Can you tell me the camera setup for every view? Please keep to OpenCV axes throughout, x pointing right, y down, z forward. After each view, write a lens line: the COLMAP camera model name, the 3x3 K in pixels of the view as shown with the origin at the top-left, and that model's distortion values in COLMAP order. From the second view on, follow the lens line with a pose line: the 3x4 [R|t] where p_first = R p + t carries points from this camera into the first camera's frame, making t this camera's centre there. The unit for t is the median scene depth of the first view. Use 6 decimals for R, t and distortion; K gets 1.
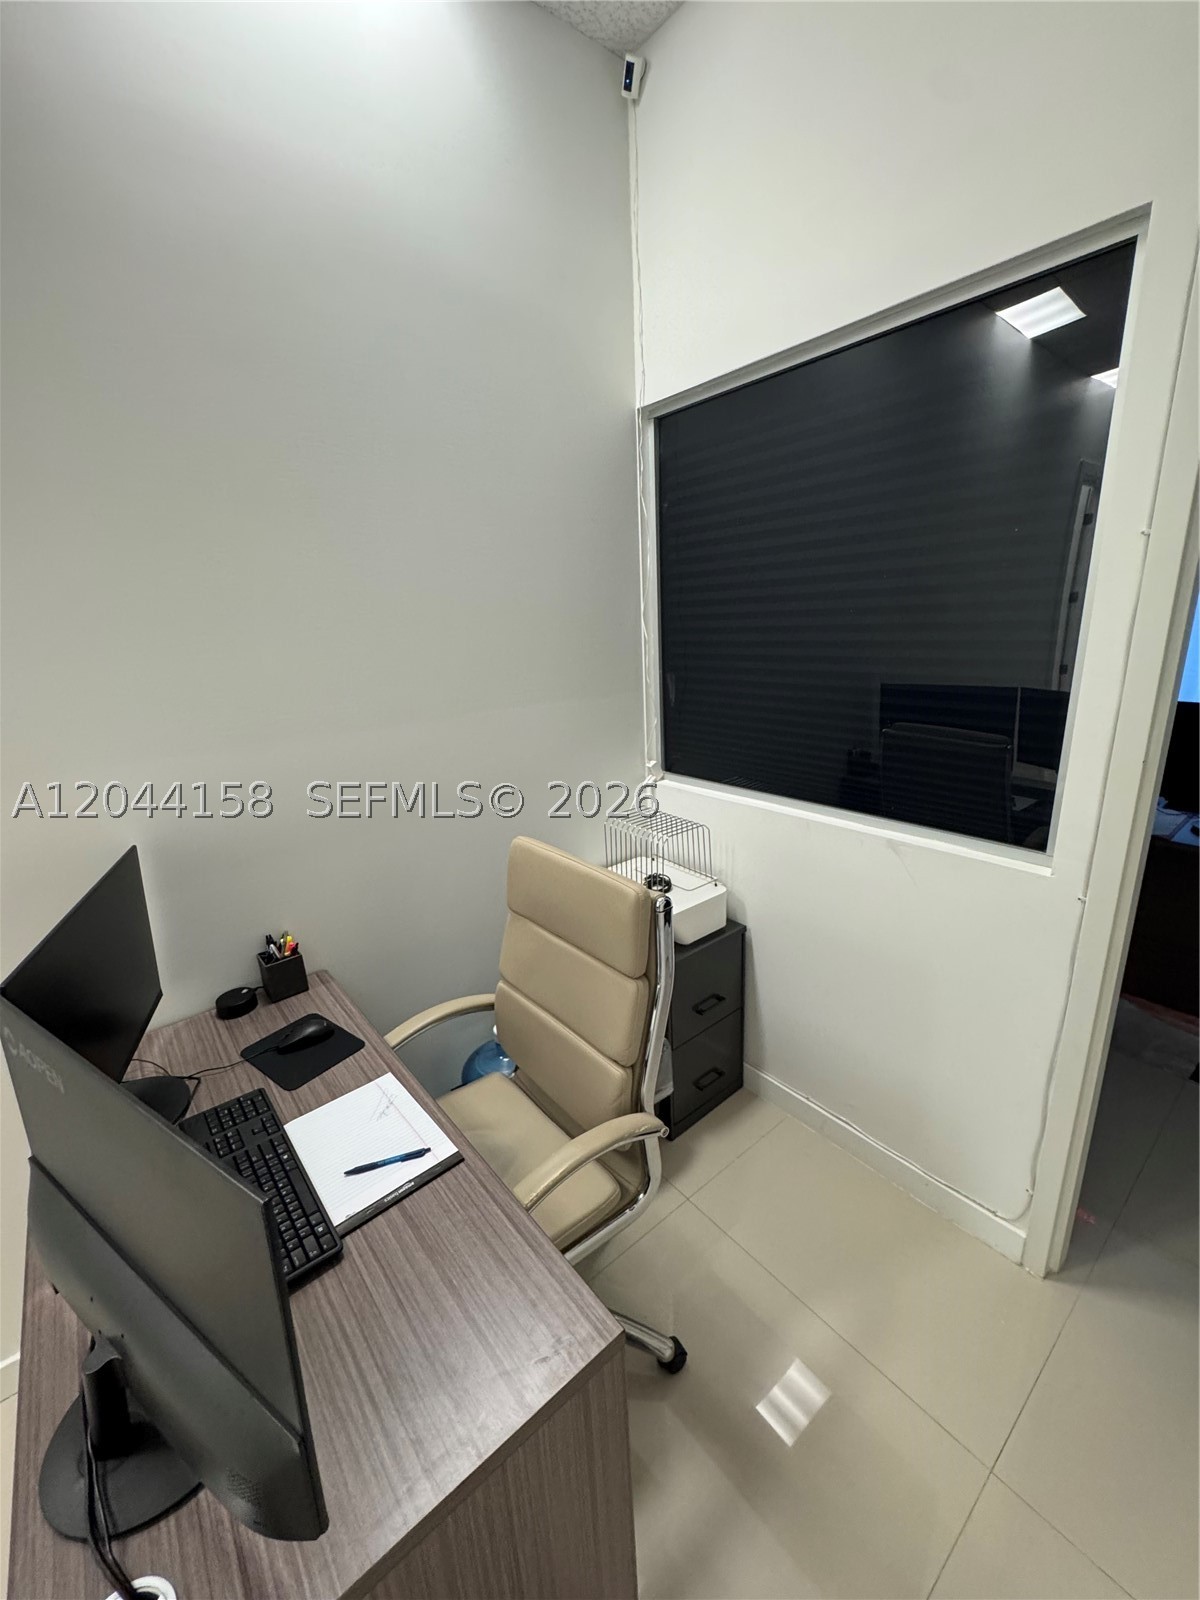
lens RADIAL K [[639.9, 0, 604.5], [0, 639.9, 801.7], [0, 0, 1]] dist [-0.004508, 0.000478]
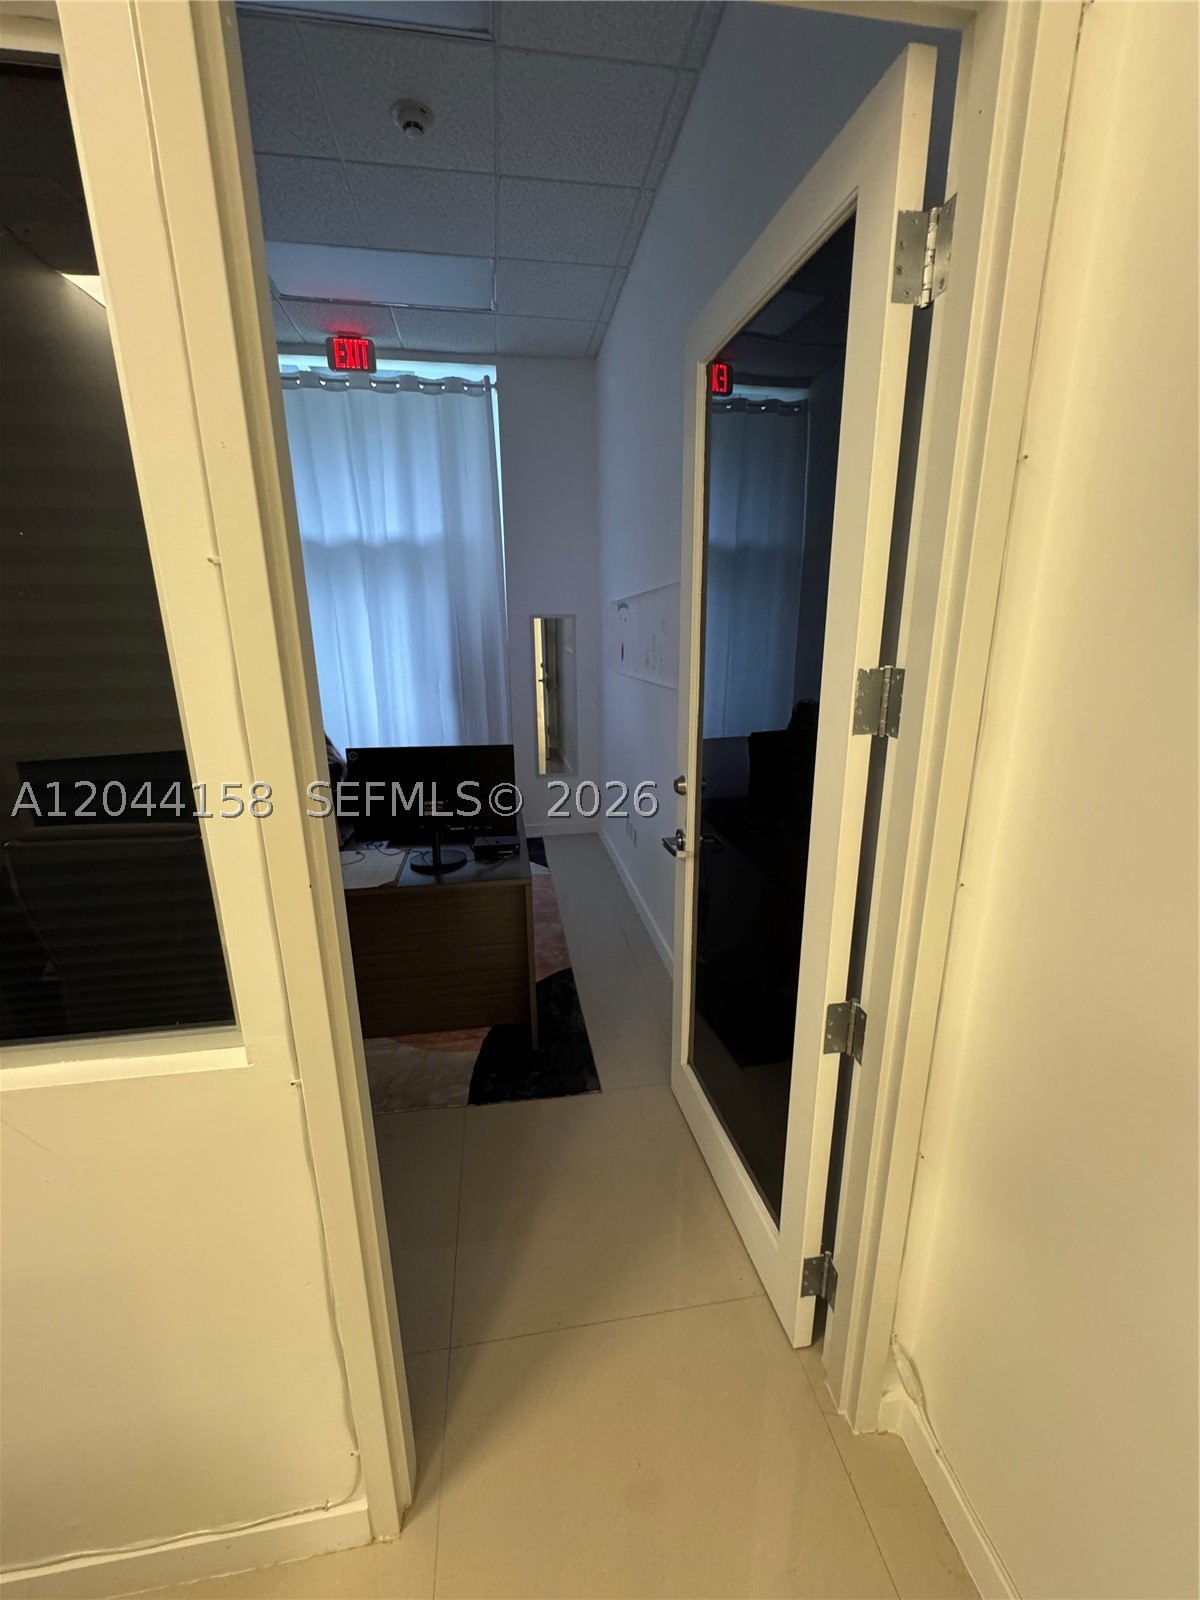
lens RADIAL K [[641.4, 0, 602.0], [0, 641.4, 802.0], [0, 0, 1]] dist [-0.004586, 0.000104]
pose [[0.504546, -0.182377, 0.843903, 0.295885], [0.225224, 0.971395, 0.075274, -0.090156], [-0.833491, 0.152088, 0.531189, 0.238147]]
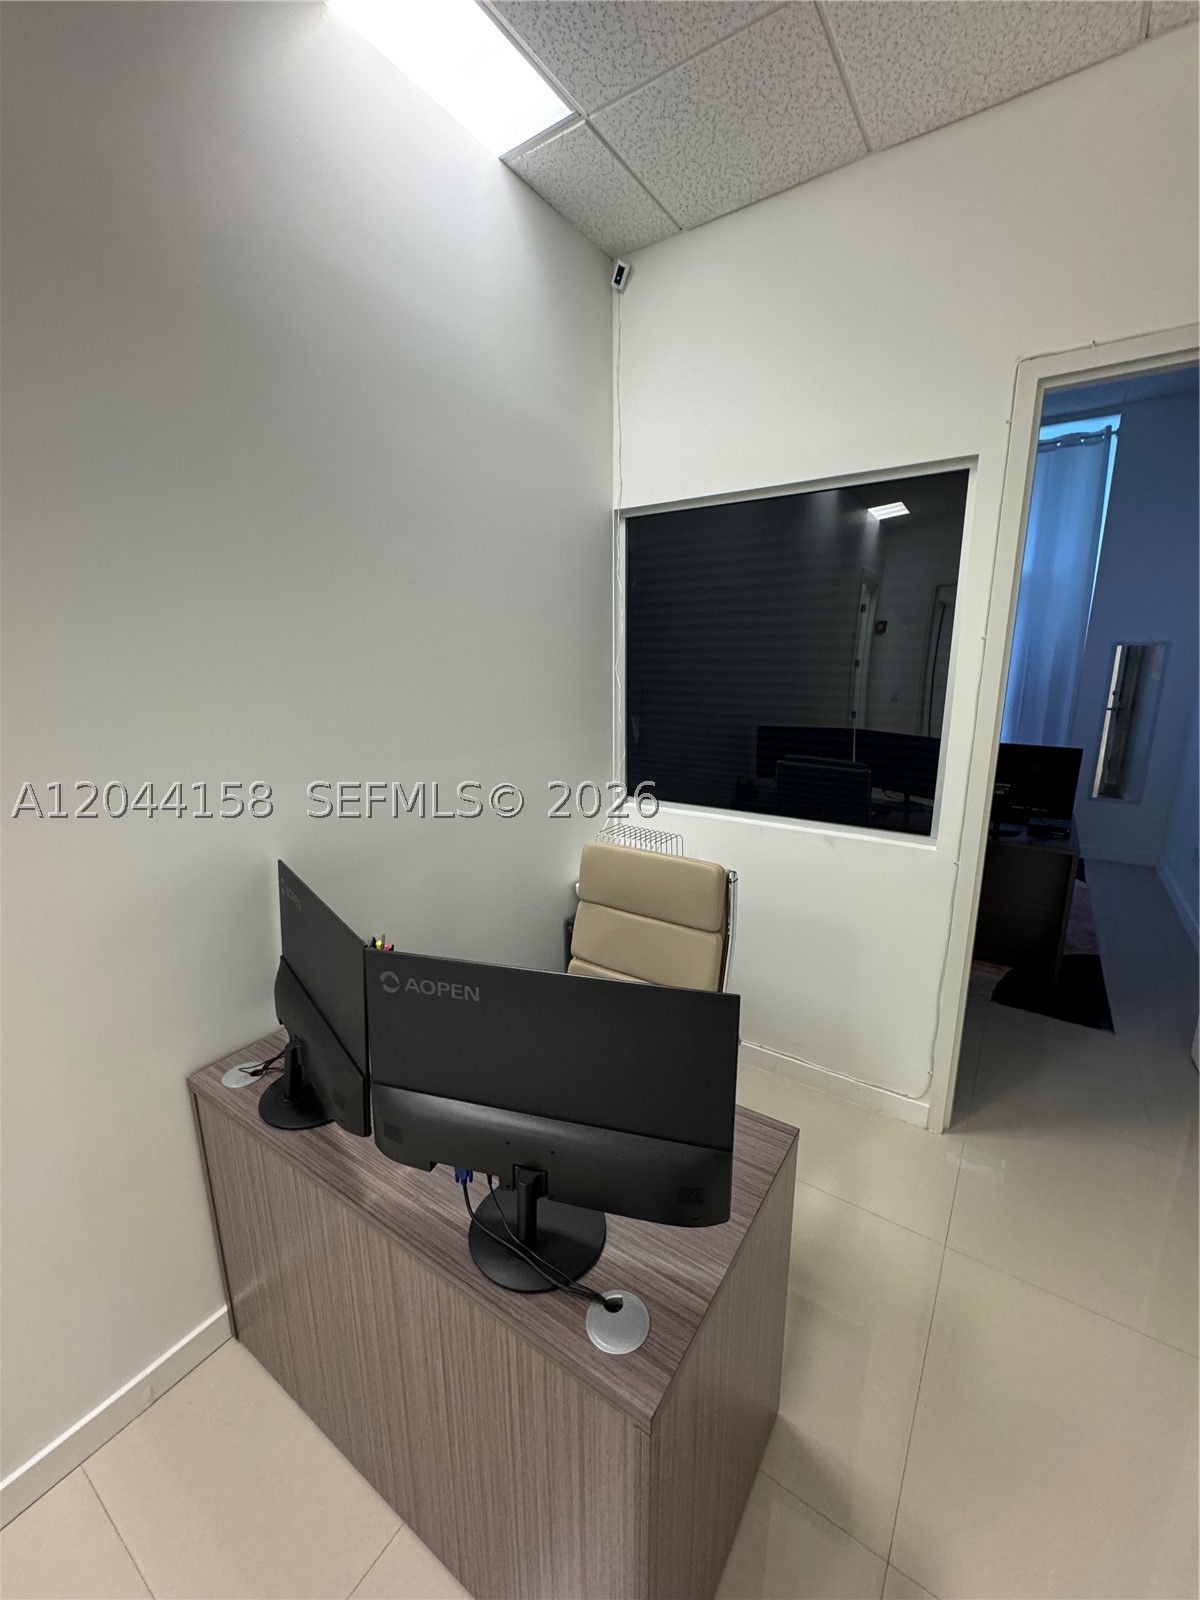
lens RADIAL K [[641.4, 0, 602.0], [0, 641.4, 802.0], [0, 0, 1]] dist [-0.004586, 0.000104]
pose [[0.958594, -0.023823, 0.283778, -0.402270], [0.041959, 0.997434, -0.058002, 0.044124], [-0.281668, 0.067507, 0.957134, -0.202039]]
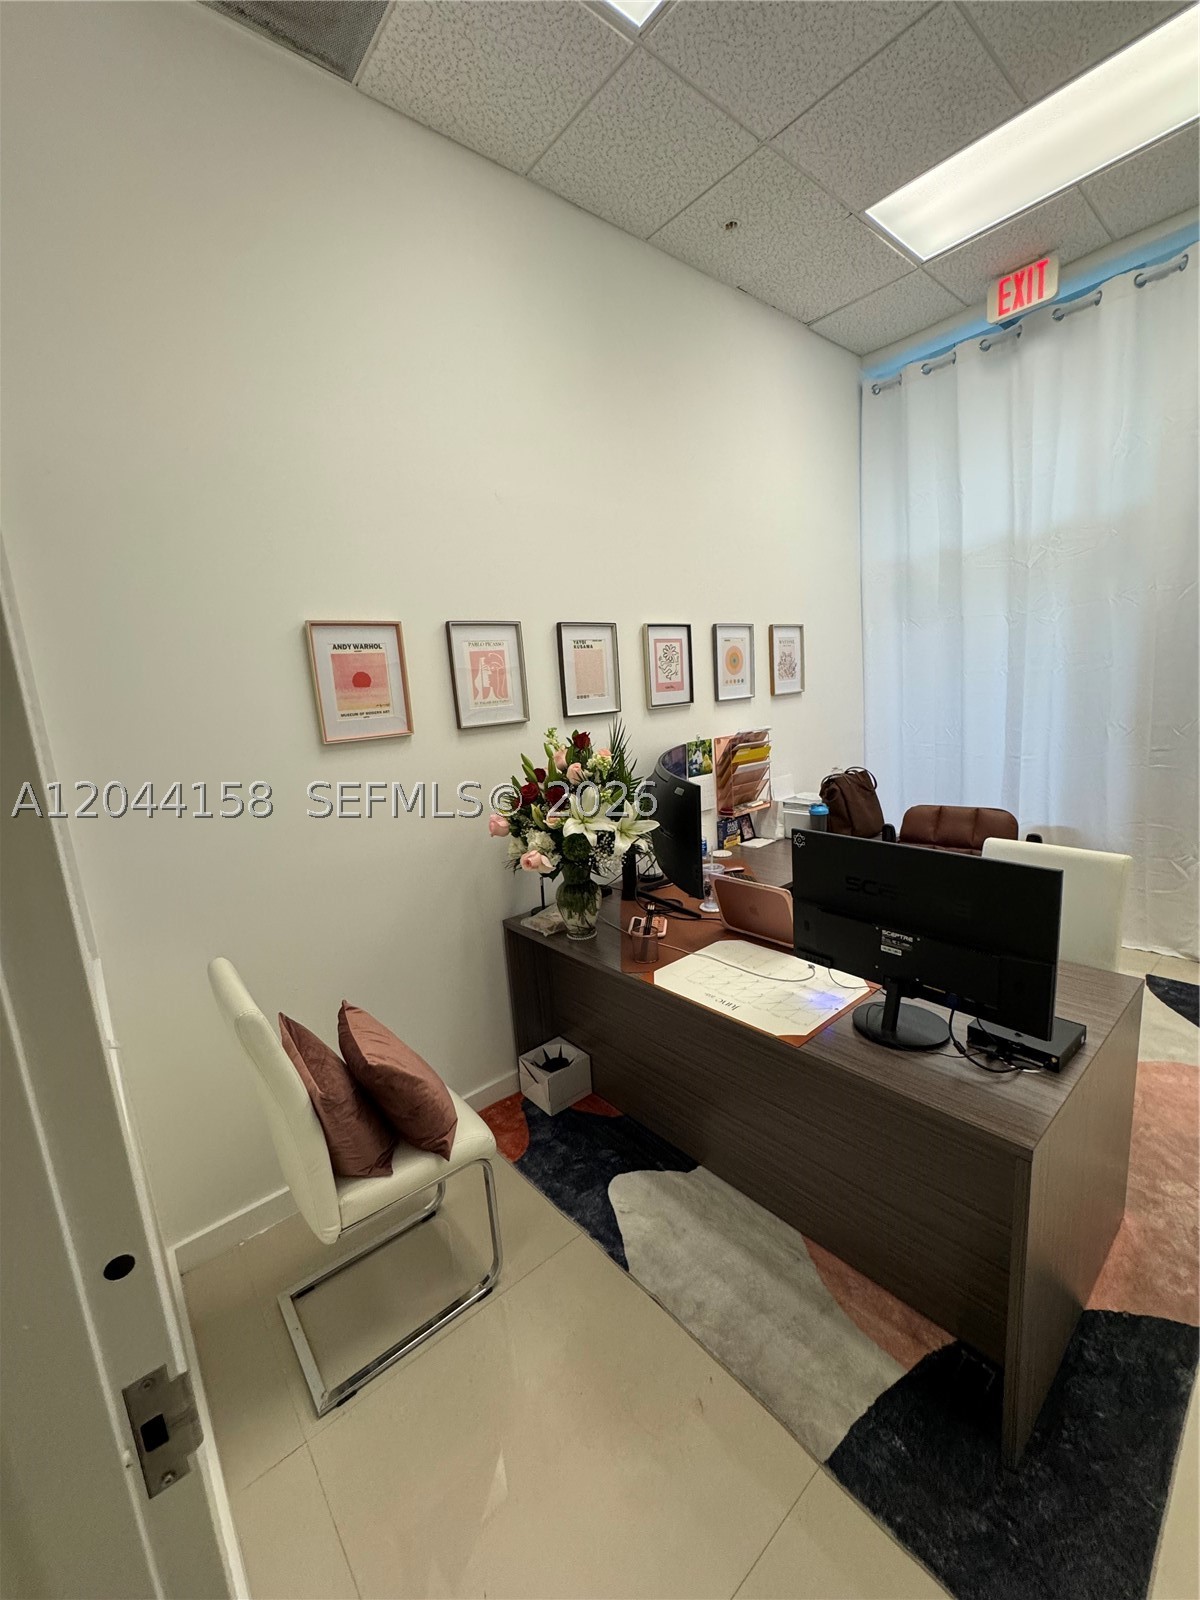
lens RADIAL K [[641.4, 0, 602.0], [0, 641.4, 802.0], [0, 0, 1]] dist [-0.004586, 0.000104]
pose [[0.999527, -0.027962, 0.012769, 0.893175], [0.029093, 0.994637, -0.099254, -0.169608], [-0.009926, 0.099578, 0.994980, 0.422724]]
